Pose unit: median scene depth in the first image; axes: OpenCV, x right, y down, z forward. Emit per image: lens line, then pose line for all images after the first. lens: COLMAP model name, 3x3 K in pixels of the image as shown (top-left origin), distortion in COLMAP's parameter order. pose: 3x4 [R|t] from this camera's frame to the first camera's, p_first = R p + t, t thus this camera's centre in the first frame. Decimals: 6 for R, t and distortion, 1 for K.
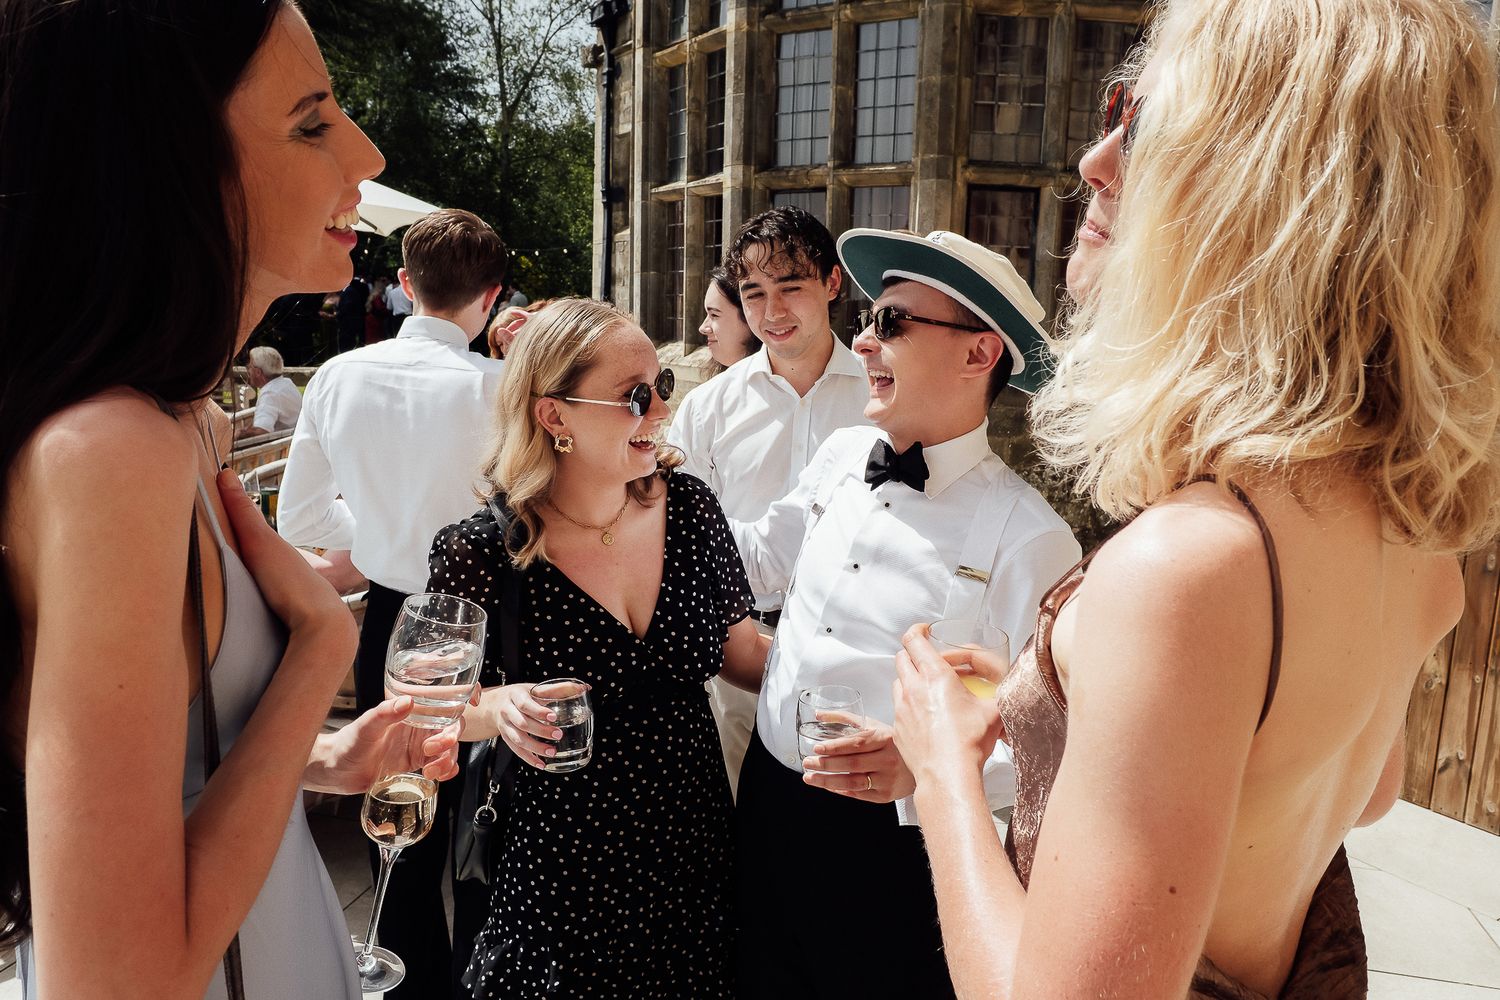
lens RADIAL K [[1031.7, 0, 750.4], [0, 1031.7, 499.2], [0, 0, 1]] dist [-0.009543, -0.000458]
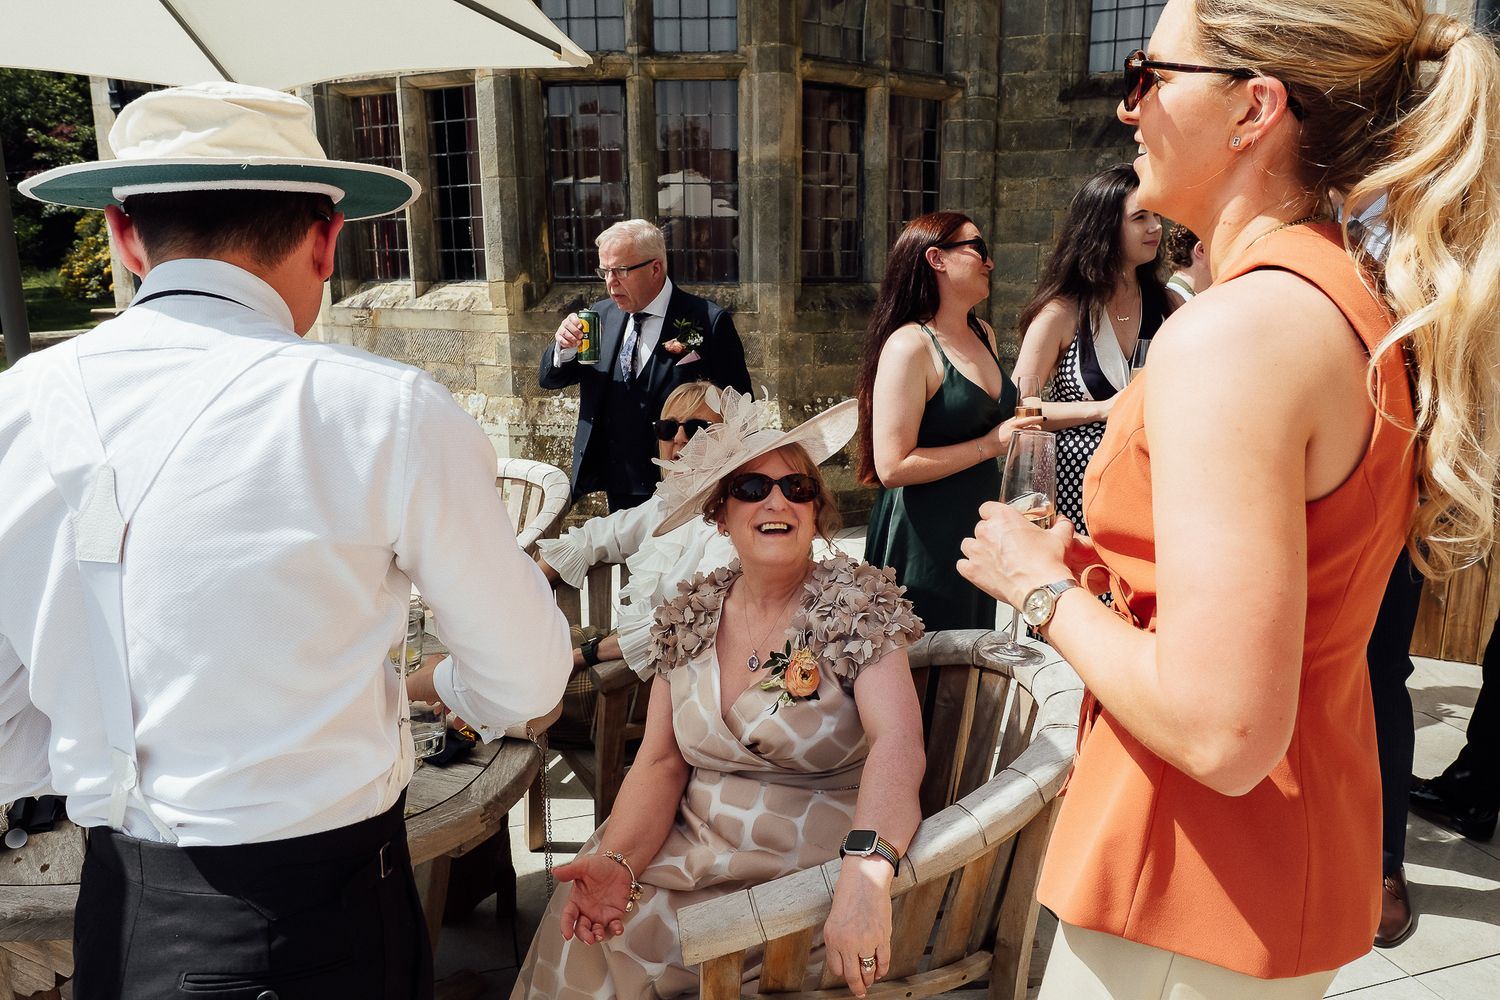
lens RADIAL K [[1031.7, 0, 748.8], [0, 1031.7, 497.9], [0, 0, 1]] dist [-0.009543, -0.000458]
pose [[0.870446, -0.145065, 0.470403, -0.297357], [0.117630, 0.989205, 0.087390, -0.033330], [-0.478002, -0.020734, 0.878114, 0.236758]]
